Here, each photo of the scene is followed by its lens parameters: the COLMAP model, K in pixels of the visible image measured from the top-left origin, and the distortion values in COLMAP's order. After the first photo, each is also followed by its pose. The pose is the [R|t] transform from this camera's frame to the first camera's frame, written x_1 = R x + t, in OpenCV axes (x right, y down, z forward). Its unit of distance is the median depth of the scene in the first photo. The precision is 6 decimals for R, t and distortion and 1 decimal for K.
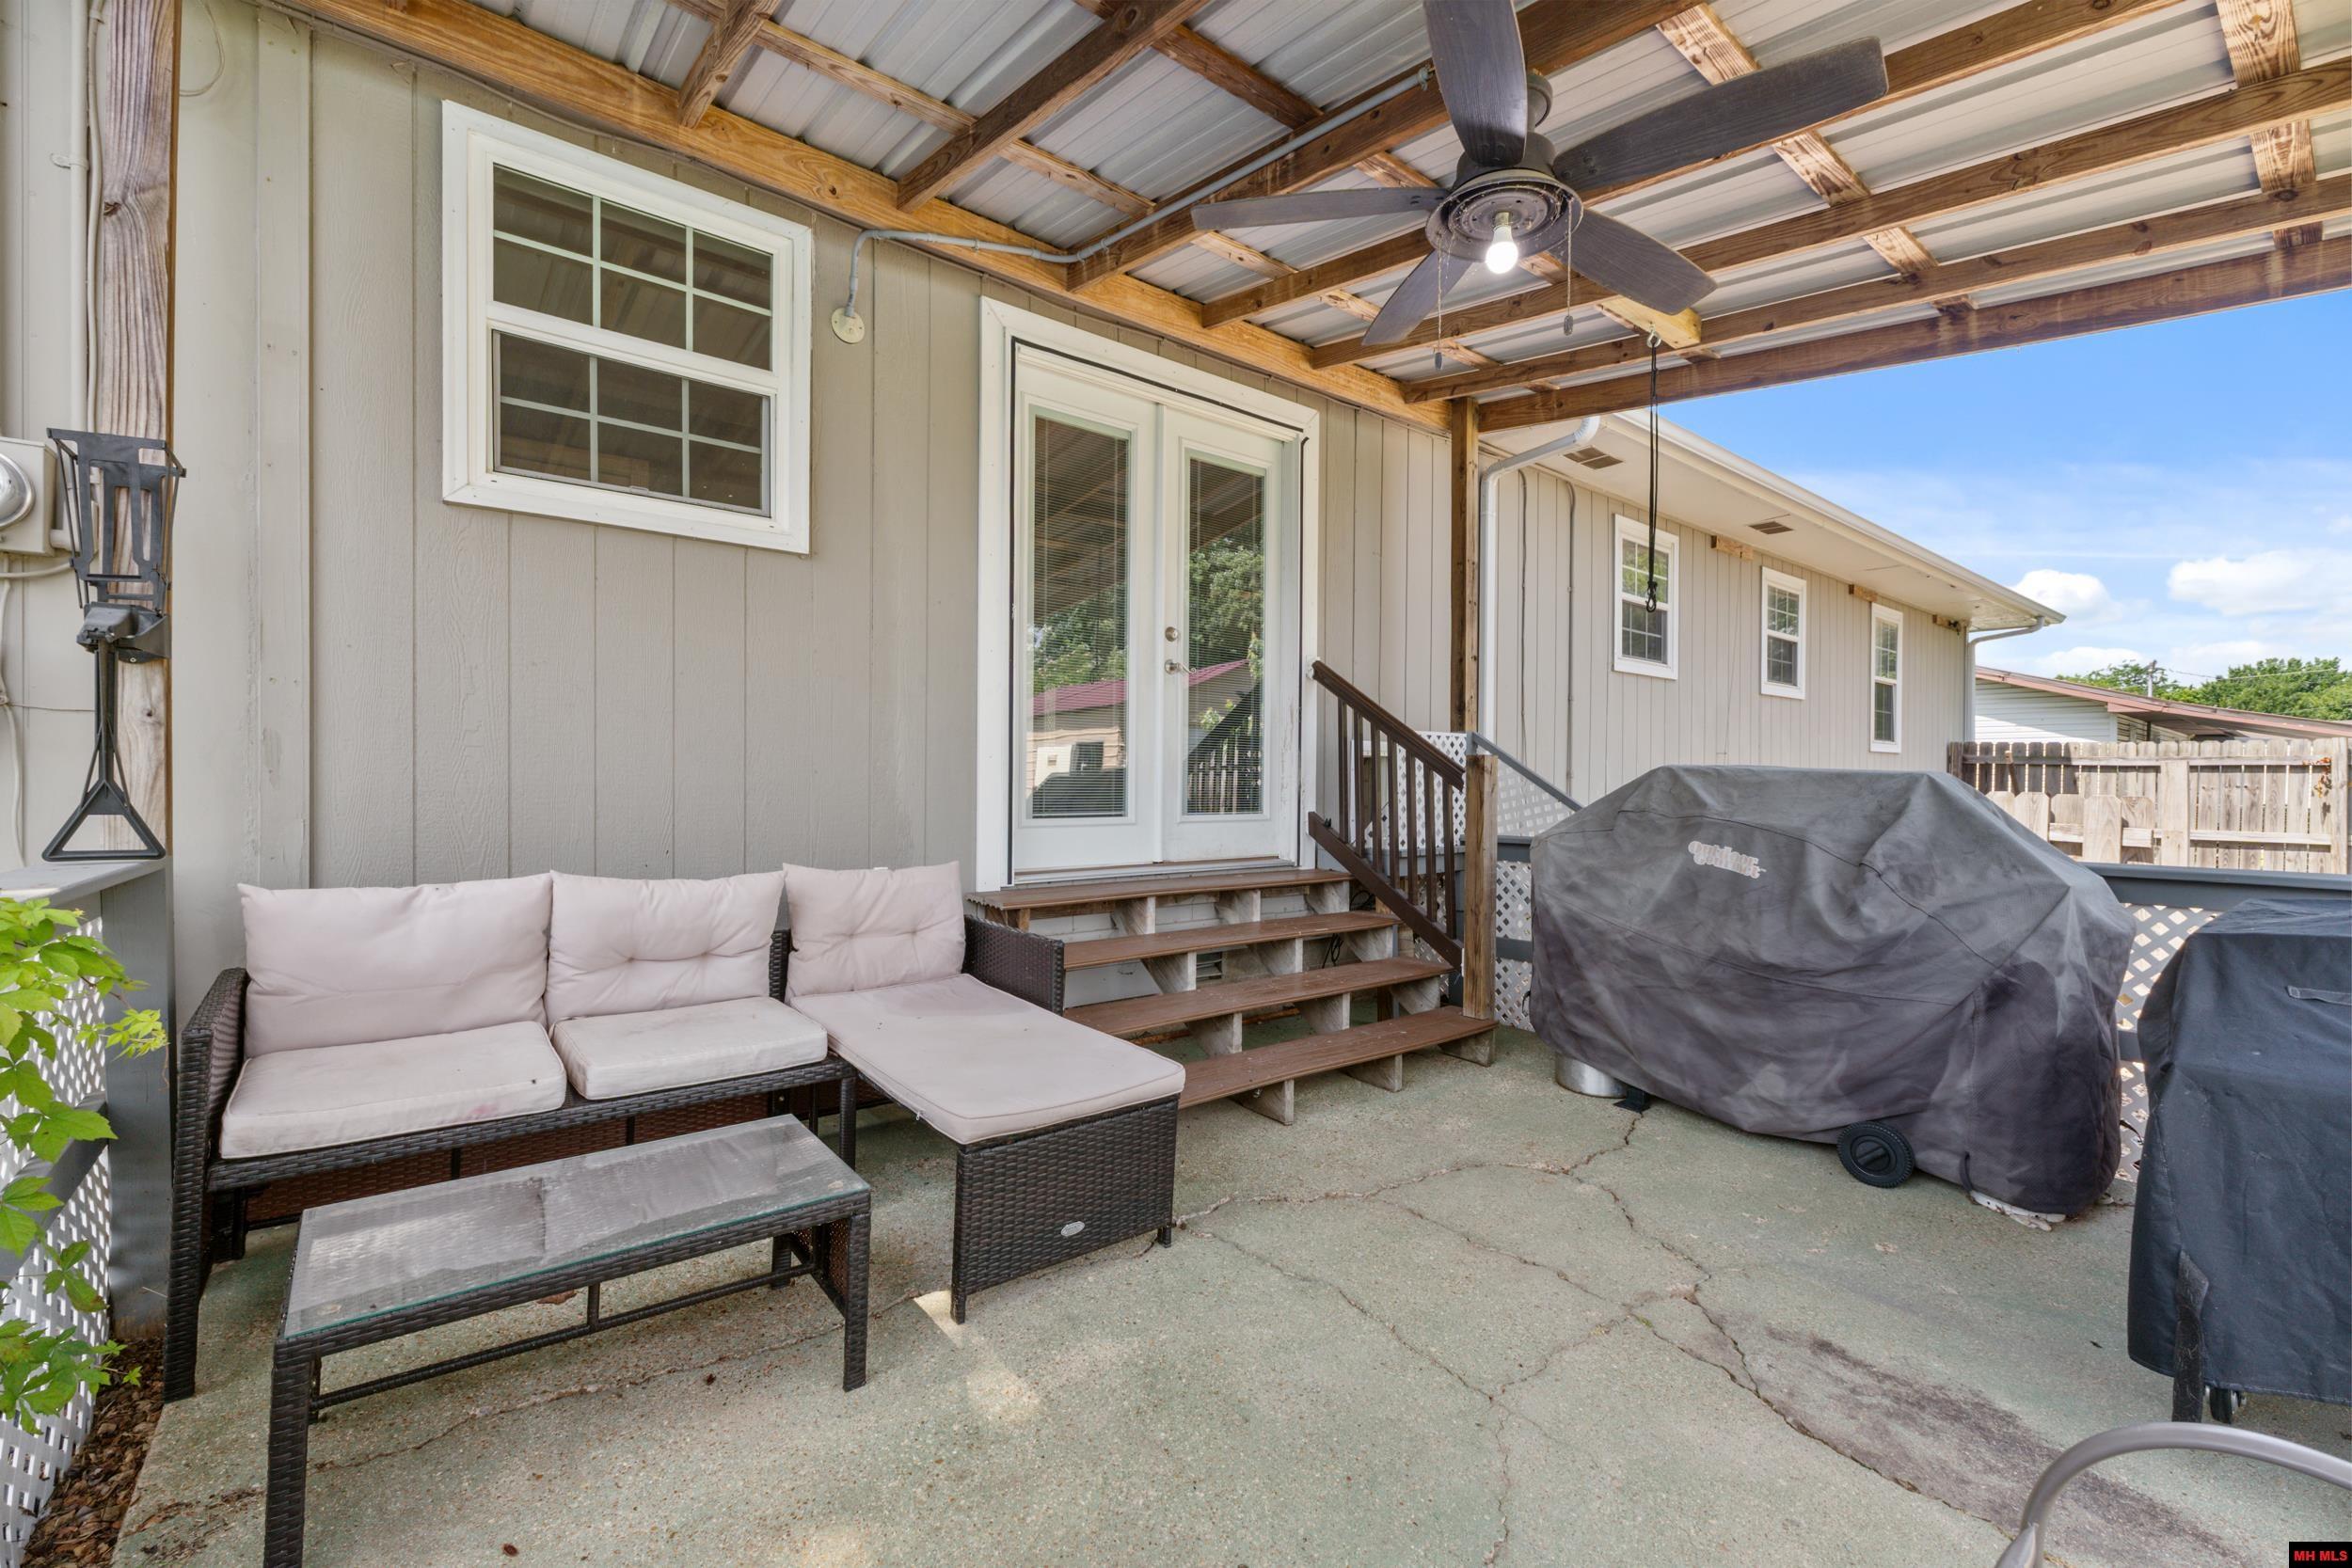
lens RADIAL K [[986.8, 0, 1183.0], [0, 986.8, 782.5], [0, 0, 1]] dist [0.003955, 0.000127]
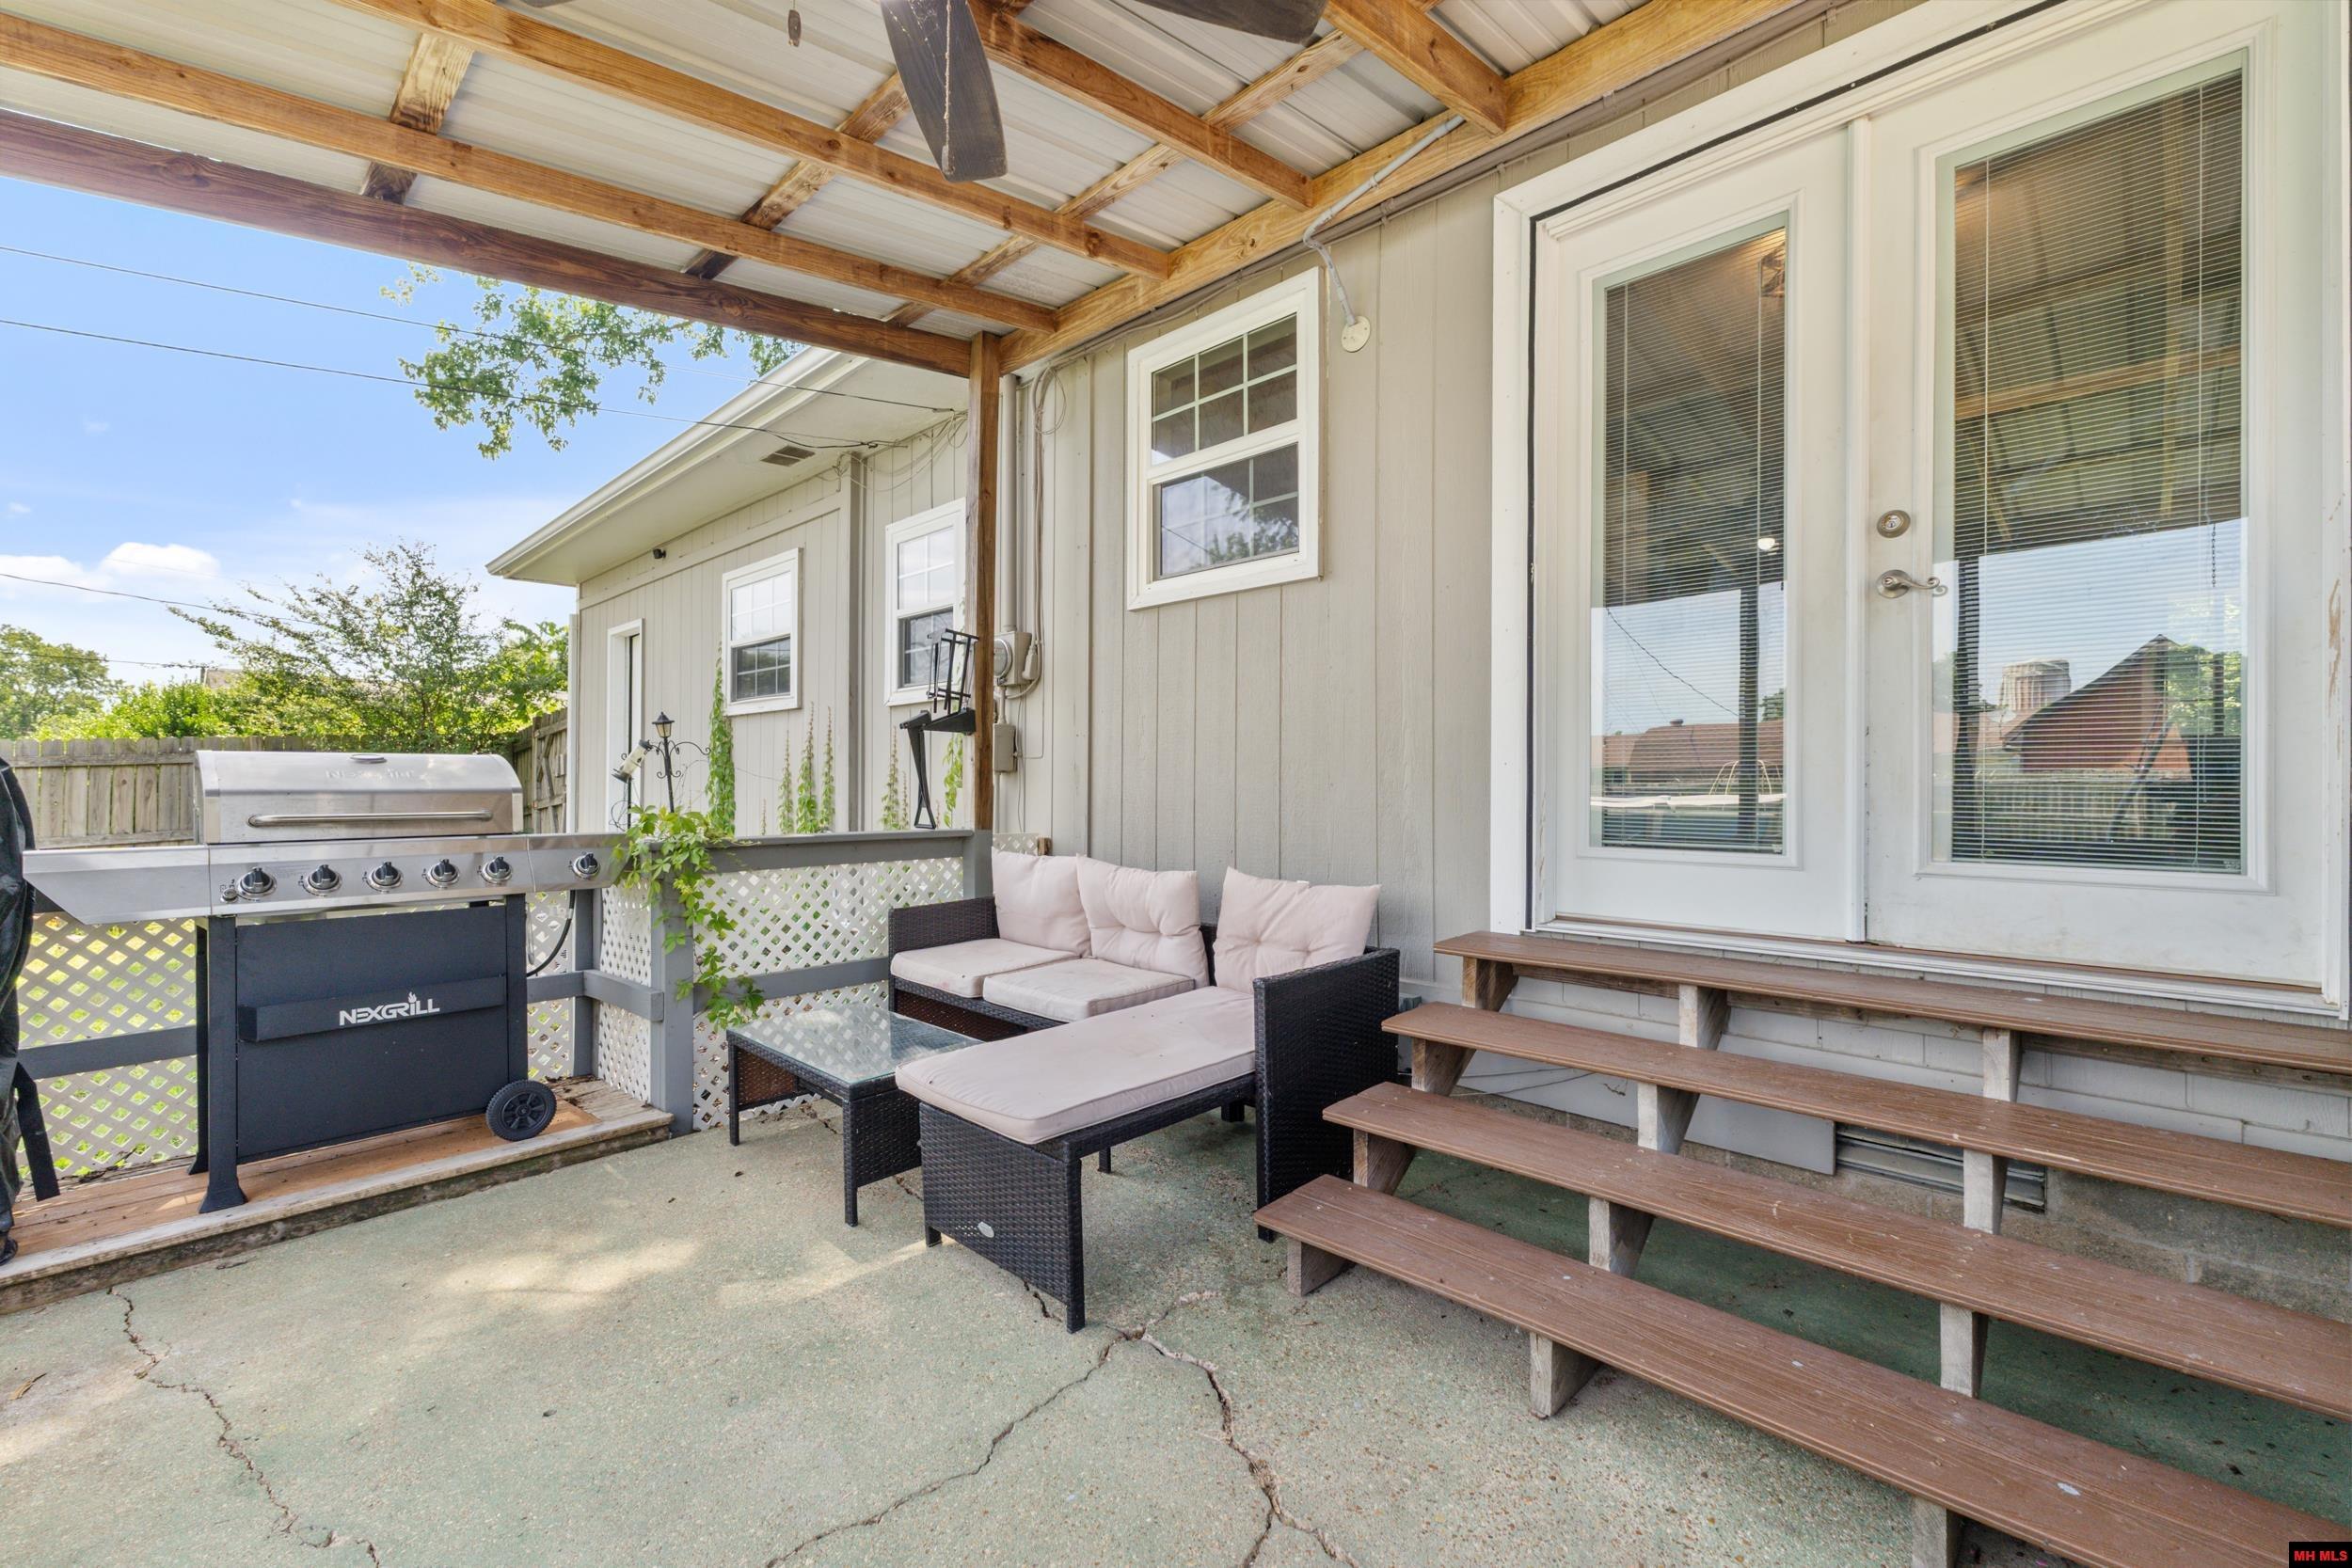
lens RADIAL K [[986.8, 0, 1178.4], [0, 986.8, 781.5], [0, 0, 1]] dist [0.003955, 0.000127]
pose [[0.122277, -0.014538, -0.992389, 0.673866], [-0.009612, 0.999828, -0.015831, 0.003679], [0.992449, 0.011475, 0.122117, 0.775093]]
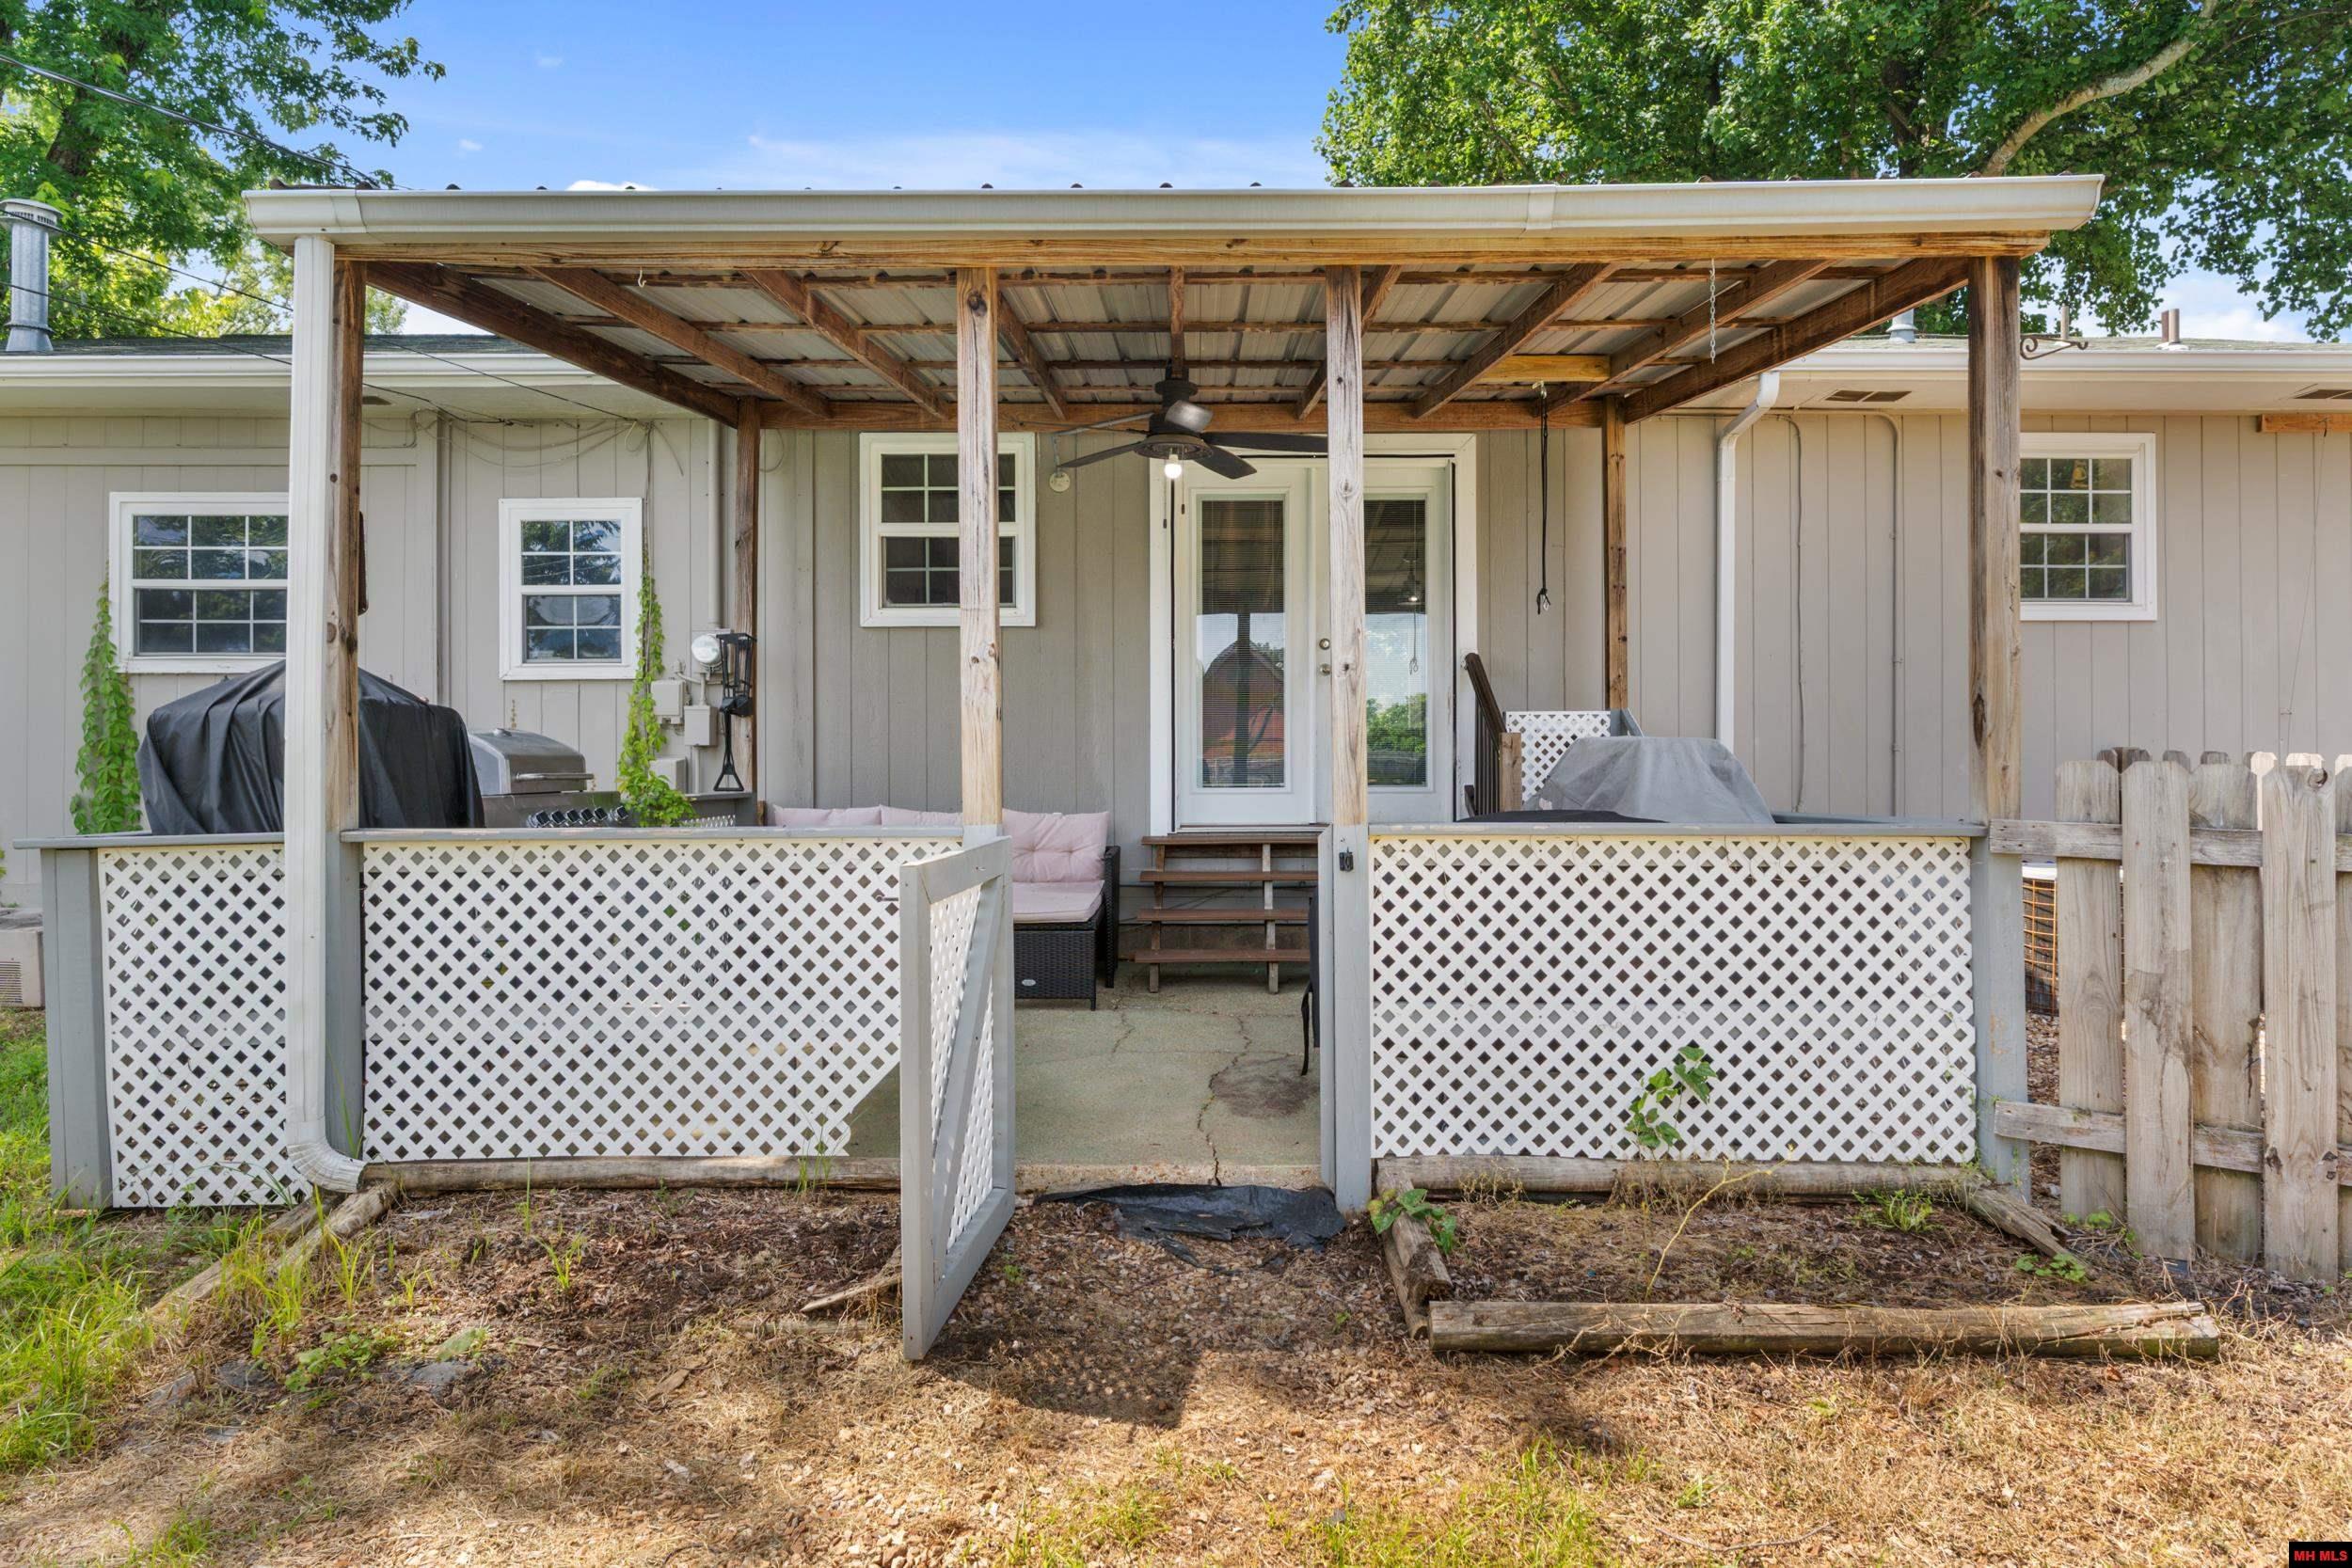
lens RADIAL K [[1357.3, 0, 1176.7], [0, 1357.3, 779.1], [0, 0, 1]] dist [0.001804, 0.000156]
pose [[0.772770, -0.011095, -0.634589, 1.337404], [0.006310, 0.999932, -0.009799, 0.053779], [0.634654, 0.003569, 0.772788, -0.658698]]
